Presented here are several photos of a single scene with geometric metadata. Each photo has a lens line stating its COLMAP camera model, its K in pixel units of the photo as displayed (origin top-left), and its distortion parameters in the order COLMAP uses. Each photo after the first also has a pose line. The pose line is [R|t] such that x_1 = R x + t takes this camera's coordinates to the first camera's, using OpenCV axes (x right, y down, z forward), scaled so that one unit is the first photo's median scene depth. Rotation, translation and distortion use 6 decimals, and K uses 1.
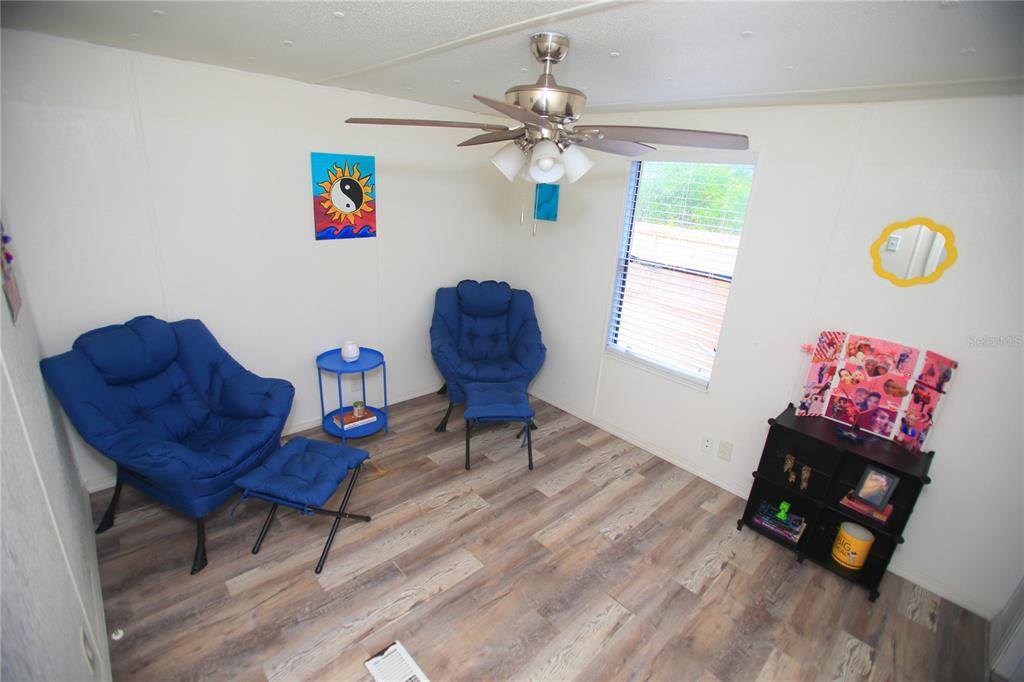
lens RADIAL K [[469.4, 0, 509.4], [0, 469.4, 344.1], [0, 0, 1]] dist [-0.085290, 0.038001]
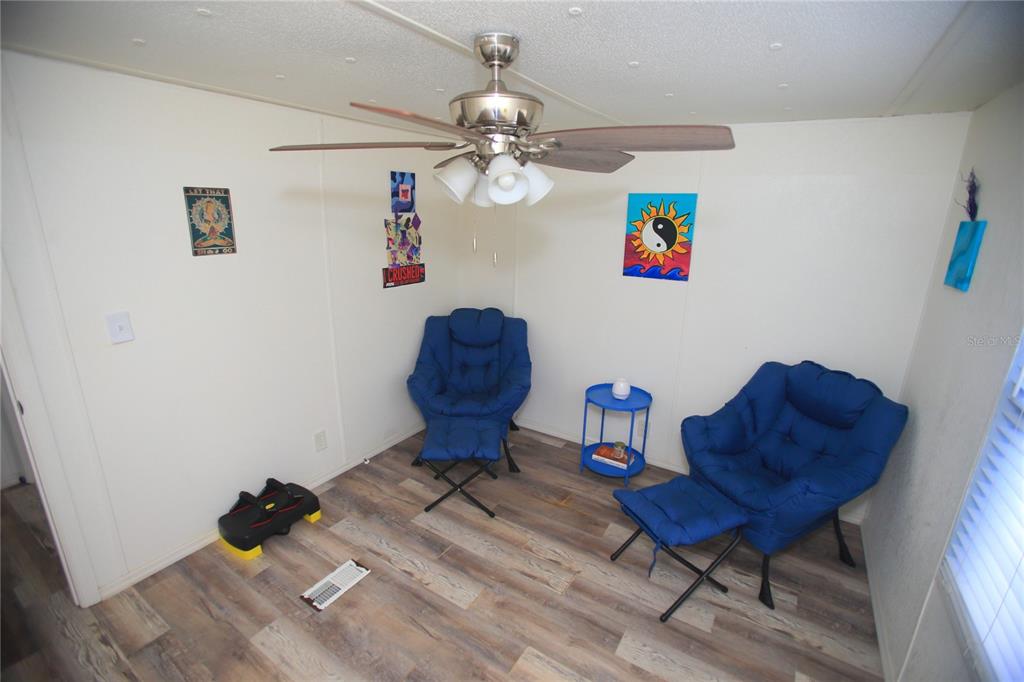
lens RADIAL K [[469.4, 0, 509.4], [0, 469.4, 344.1], [0, 0, 1]] dist [-0.085290, 0.038001]
pose [[0.240429, 0.211431, -0.947360, 0.665003], [-0.322321, 0.937999, 0.127541, -0.157728], [0.915589, 0.274689, 0.293671, 0.595217]]
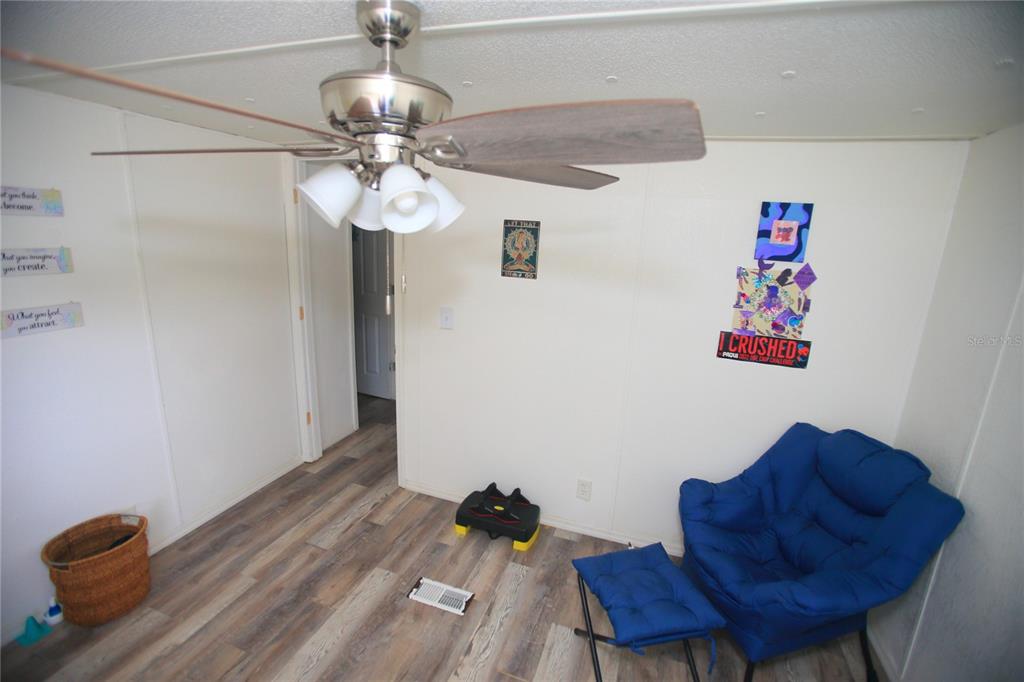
lens RADIAL K [[469.4, 0, 509.4], [0, 469.4, 344.1], [0, 0, 1]] dist [-0.085290, 0.038001]
pose [[-0.883609, -0.000356, -0.468226, 0.149585], [-0.252707, 0.842212, 0.476254, -0.395926], [0.394176, 0.539146, -0.744276, 1.142941]]
